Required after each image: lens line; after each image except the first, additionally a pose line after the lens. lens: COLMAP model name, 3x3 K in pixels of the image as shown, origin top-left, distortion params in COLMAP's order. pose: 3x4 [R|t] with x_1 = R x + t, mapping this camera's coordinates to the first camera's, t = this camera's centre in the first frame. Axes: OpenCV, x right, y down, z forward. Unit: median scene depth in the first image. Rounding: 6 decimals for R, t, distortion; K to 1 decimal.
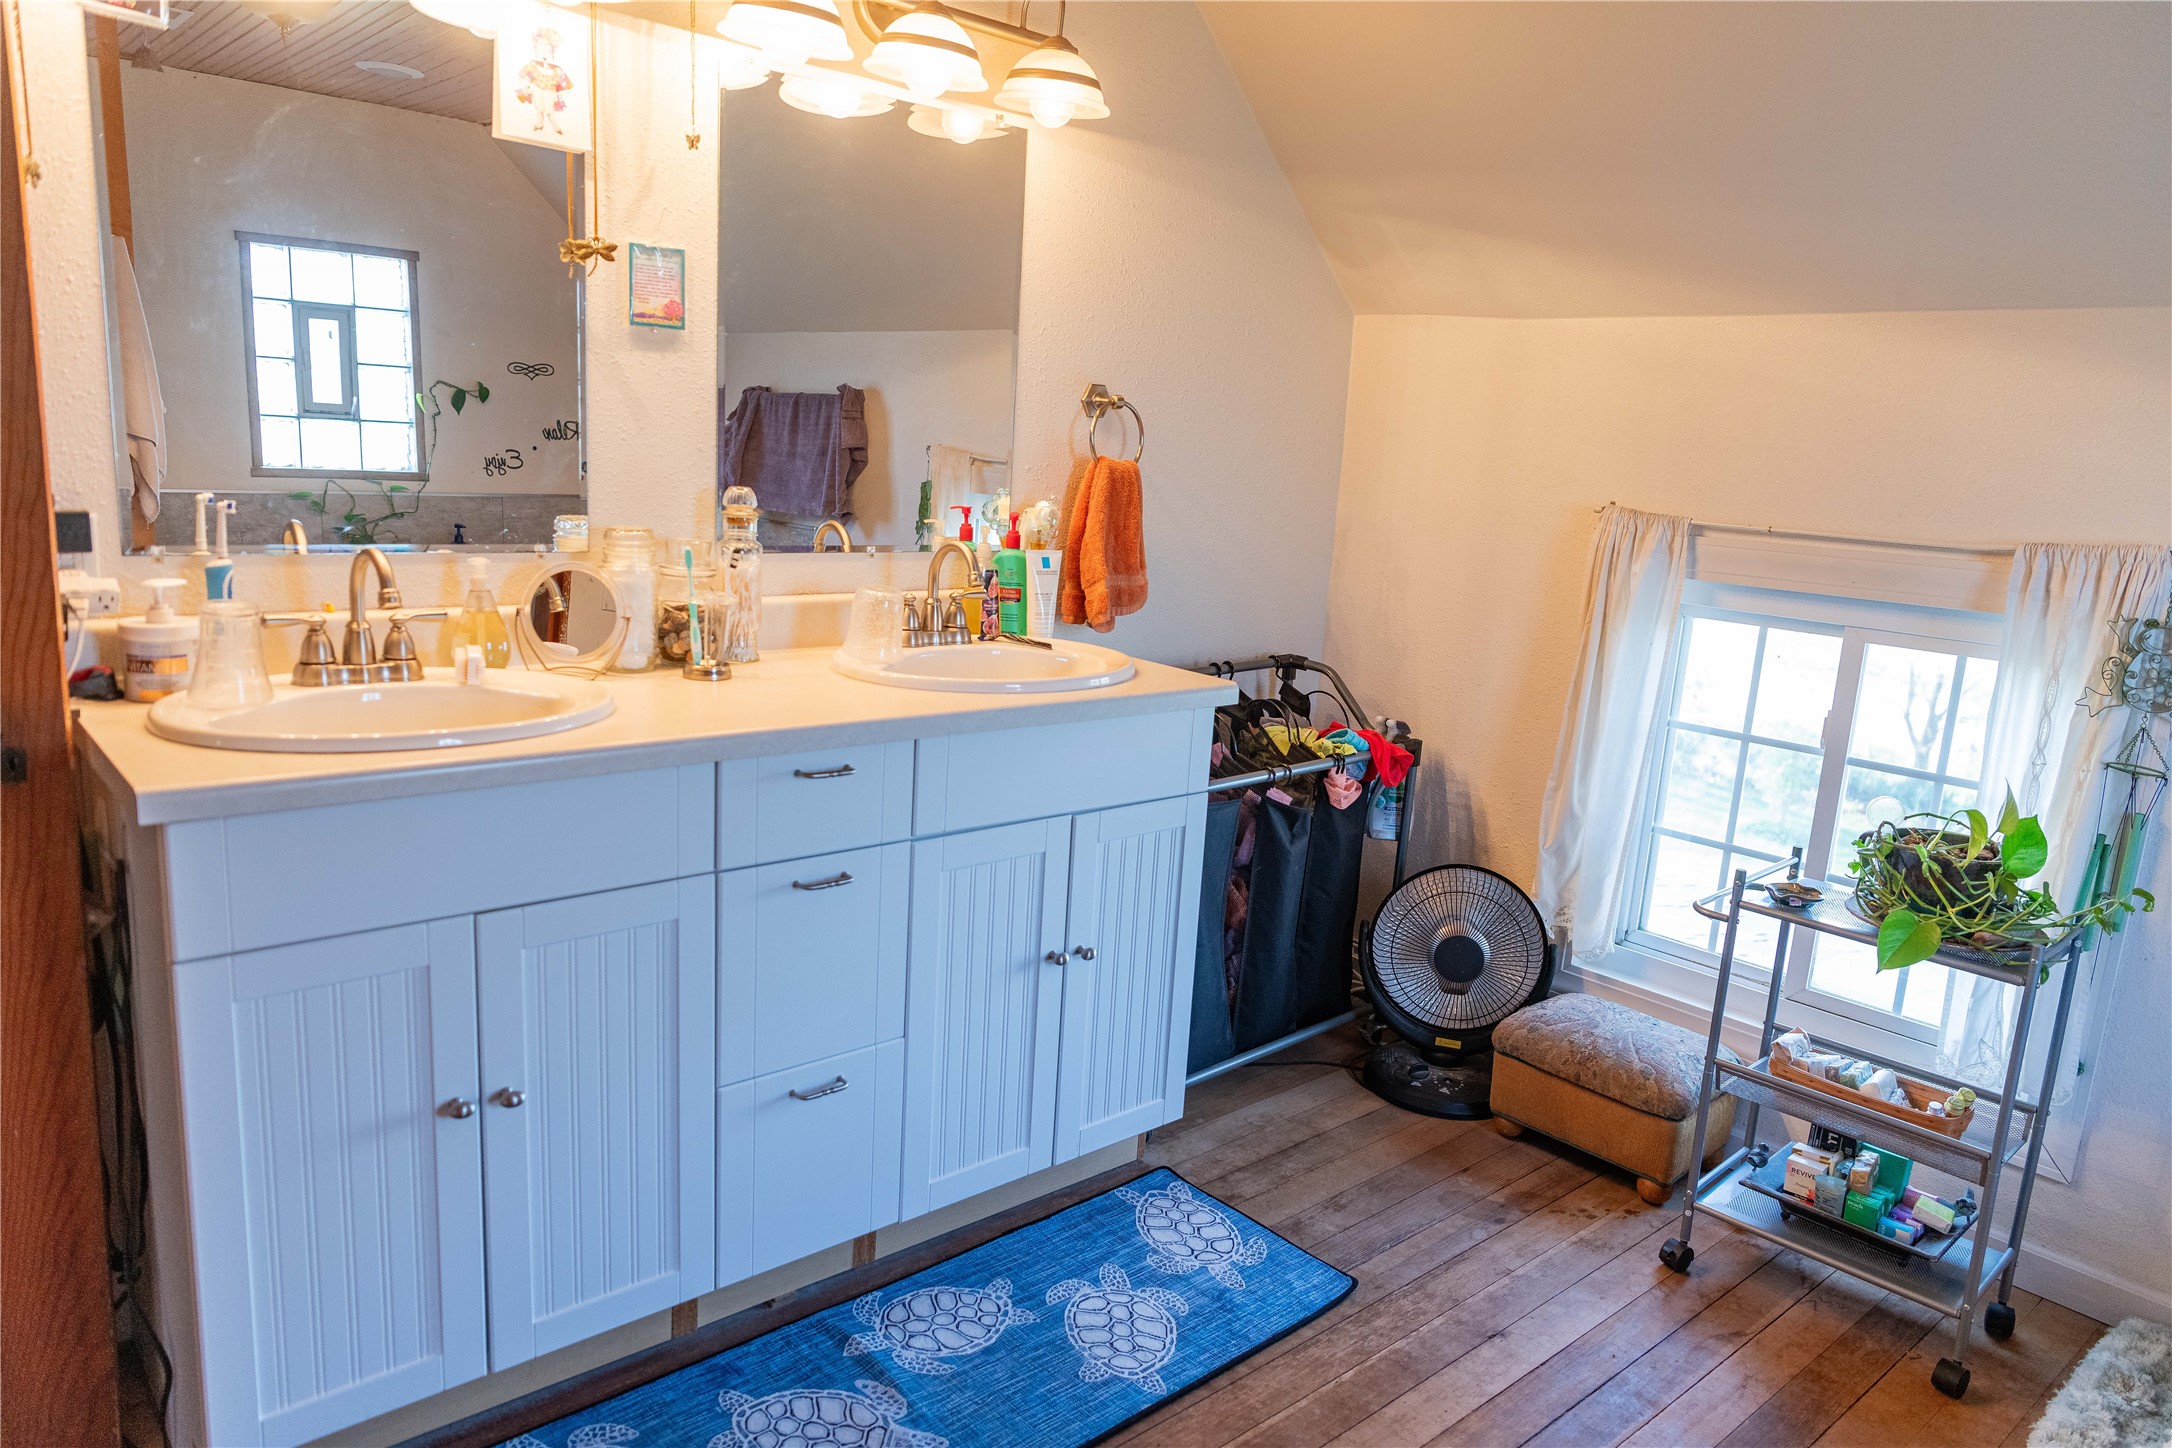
lens RADIAL K [[1462.3, 0, 1085.0], [0, 1462.3, 735.2], [0, 0, 1]] dist [0.006882, -0.002235]
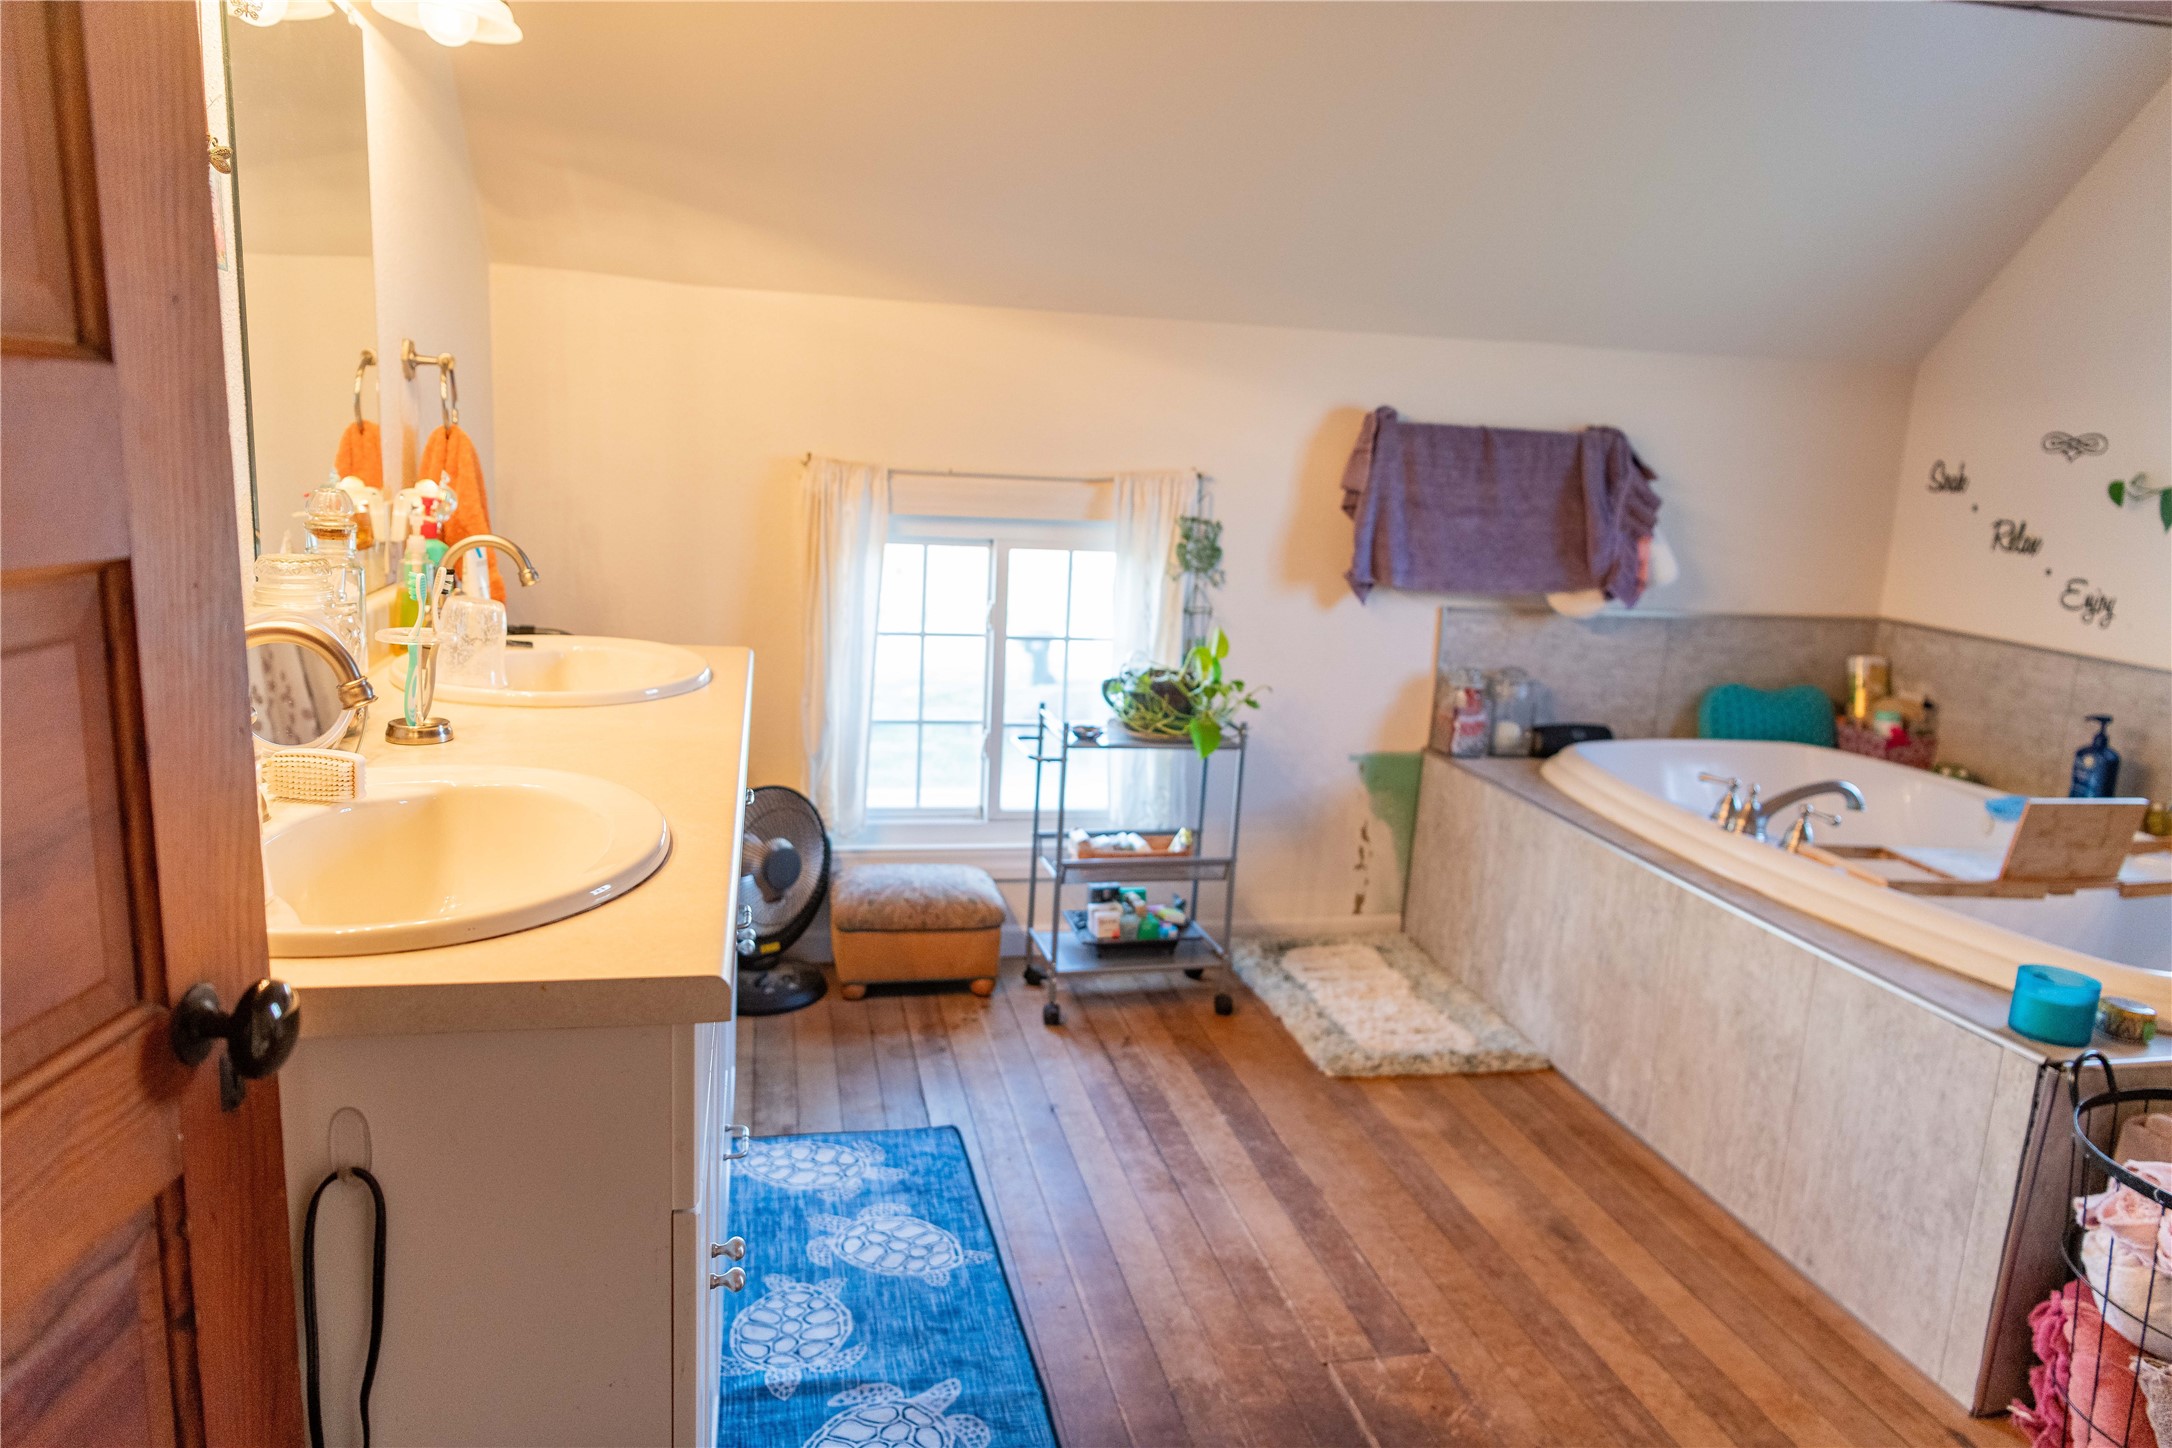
lens RADIAL K [[1462.3, 0, 1098.1], [0, 1462.3, 722.5], [0, 0, 1]] dist [0.006882, -0.002235]
pose [[0.476696, -0.200752, 0.855839, -0.687732], [0.155276, 0.977495, 0.142801, -0.095441], [-0.865246, 0.064818, 0.497140, 0.280370]]
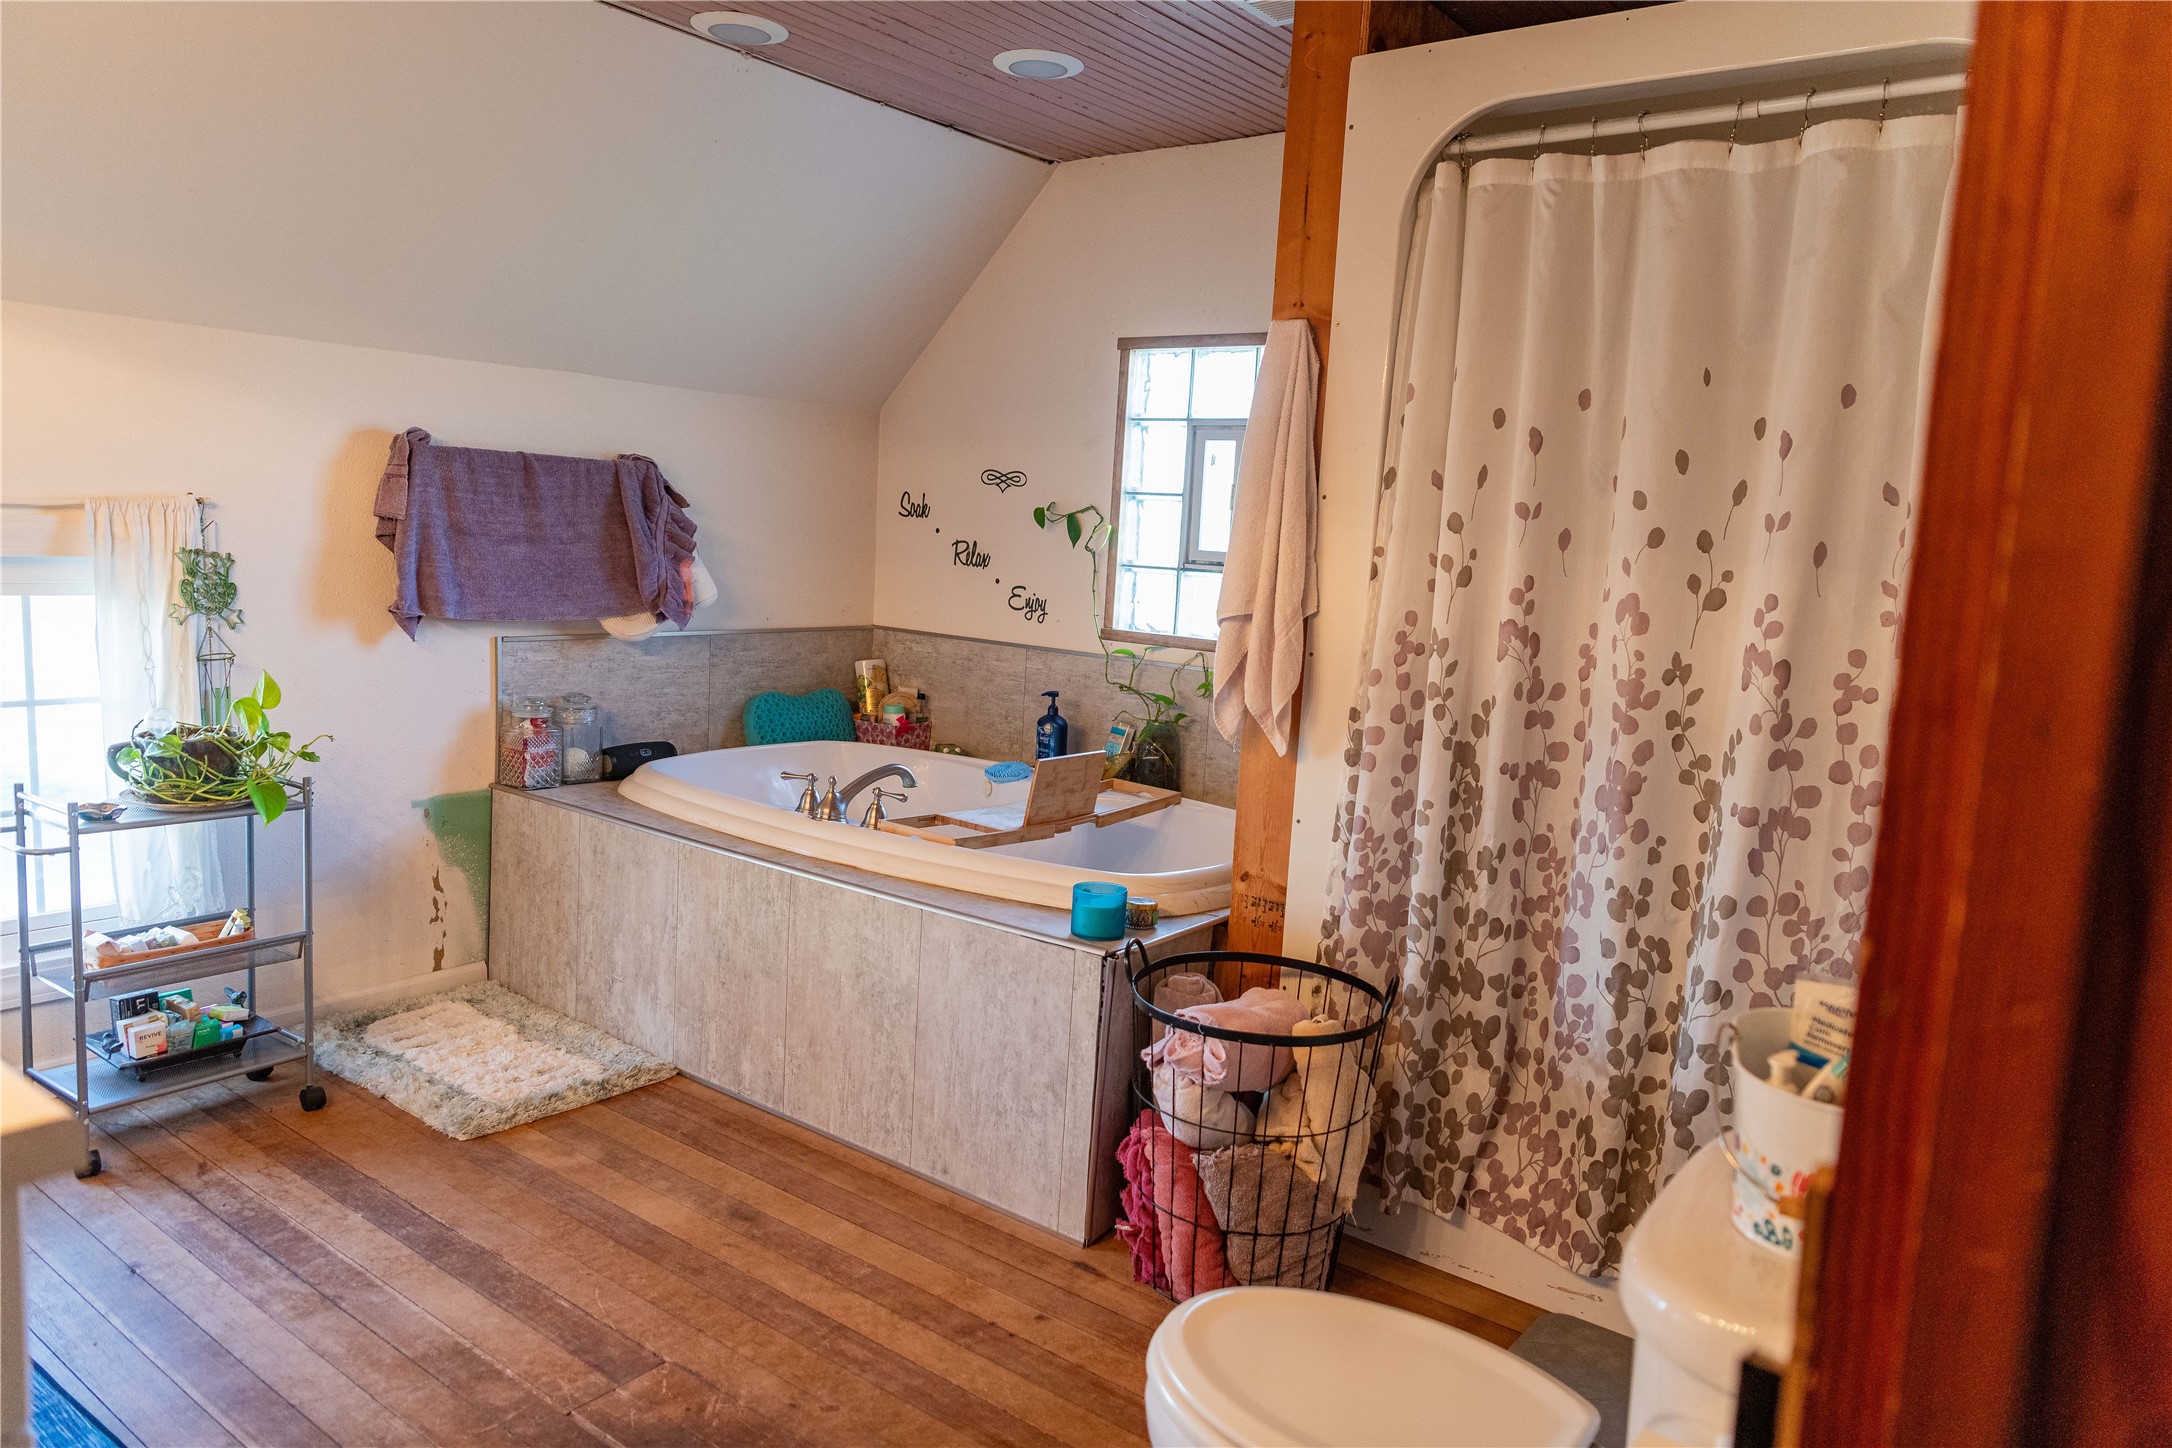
lens RADIAL K [[1462.3, 0, 1103.9], [0, 1462.3, 725.0], [0, 0, 1]] dist [0.006882, -0.002235]
pose [[-0.211550, -0.199339, 0.956823, -0.751779], [0.132527, 0.964088, 0.230154, -0.114161], [-0.968340, 0.175494, -0.177535, 0.409470]]
